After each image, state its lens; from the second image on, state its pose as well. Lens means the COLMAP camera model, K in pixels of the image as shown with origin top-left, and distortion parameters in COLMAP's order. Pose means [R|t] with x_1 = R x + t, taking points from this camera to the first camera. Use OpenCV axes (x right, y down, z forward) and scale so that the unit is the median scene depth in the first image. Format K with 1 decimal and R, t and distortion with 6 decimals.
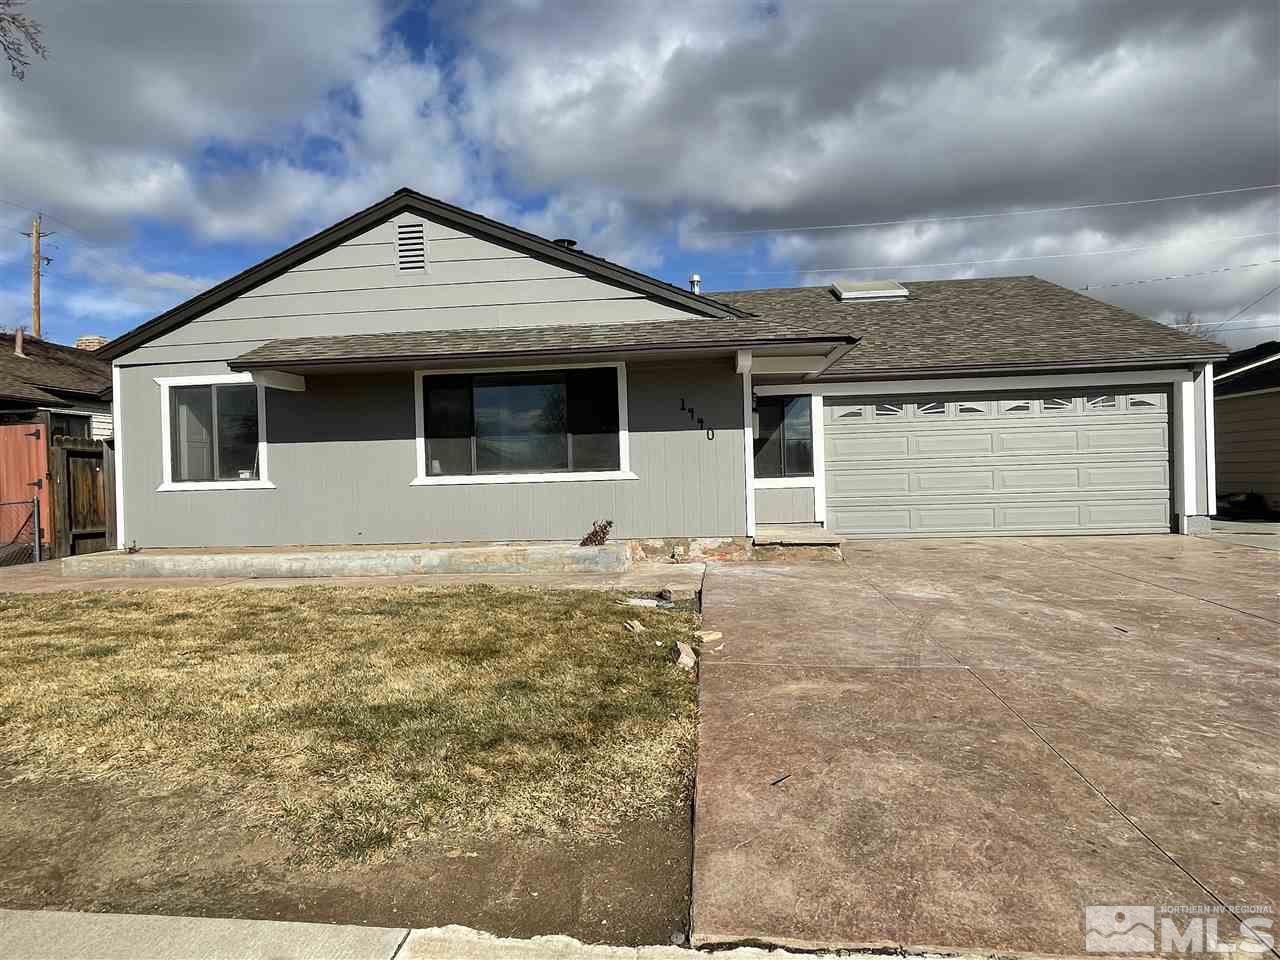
lens RADIAL K [[747.8, 0, 634.2], [0, 747.8, 486.6], [0, 0, 1]] dist [-0.004461, -0.003559]
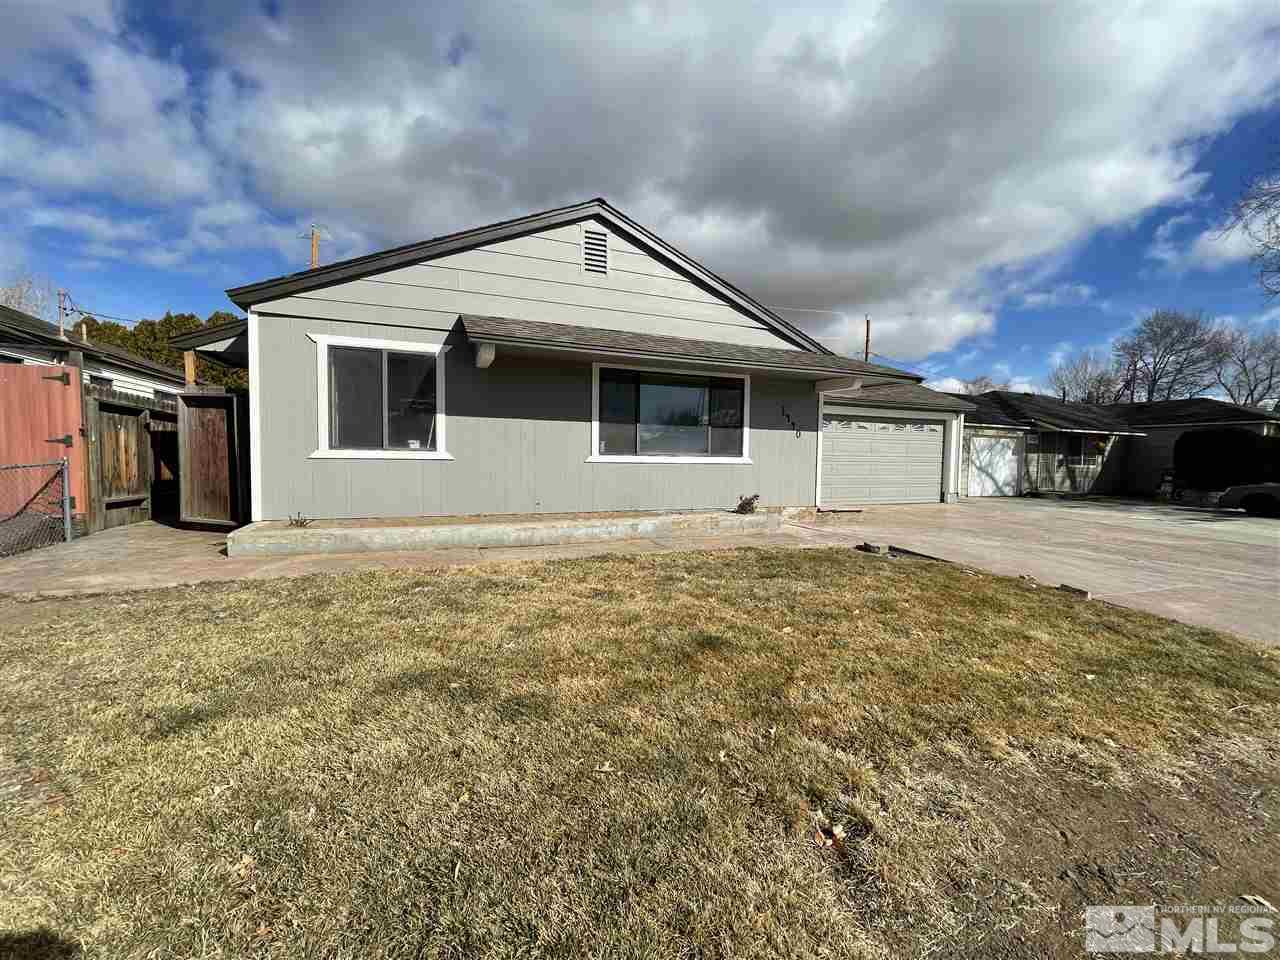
lens RADIAL K [[515.6, 0, 631.8], [0, 515.6, 482.6], [0, 0, 1]] dist [-0.003496, 0.000424]
pose [[0.887331, 0.017927, 0.460784, -0.588001], [-0.033748, 0.999089, 0.026119, 0.006923], [-0.459896, -0.038726, 0.887128, 0.259414]]
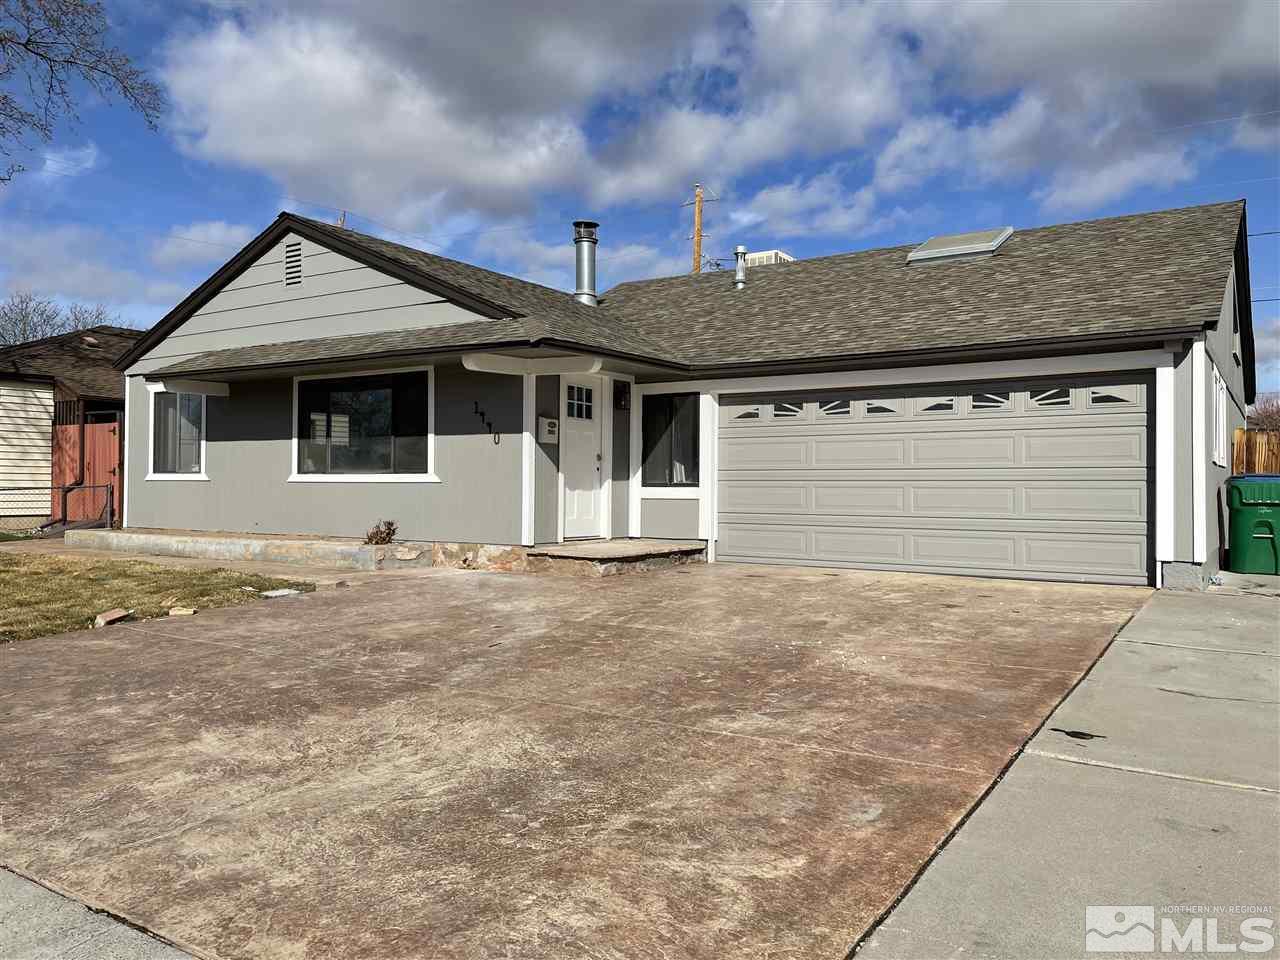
lens RADIAL K [[966.1, 0, 641.8], [0, 966.1, 473.2], [0, 0, 1]] dist [0.096827, -0.127437]
pose [[0.887882, 0.027183, -0.459267, 0.799359], [-0.037120, 0.999231, -0.012620, -0.014959], [0.458571, 0.028253, 0.888209, -0.030062]]
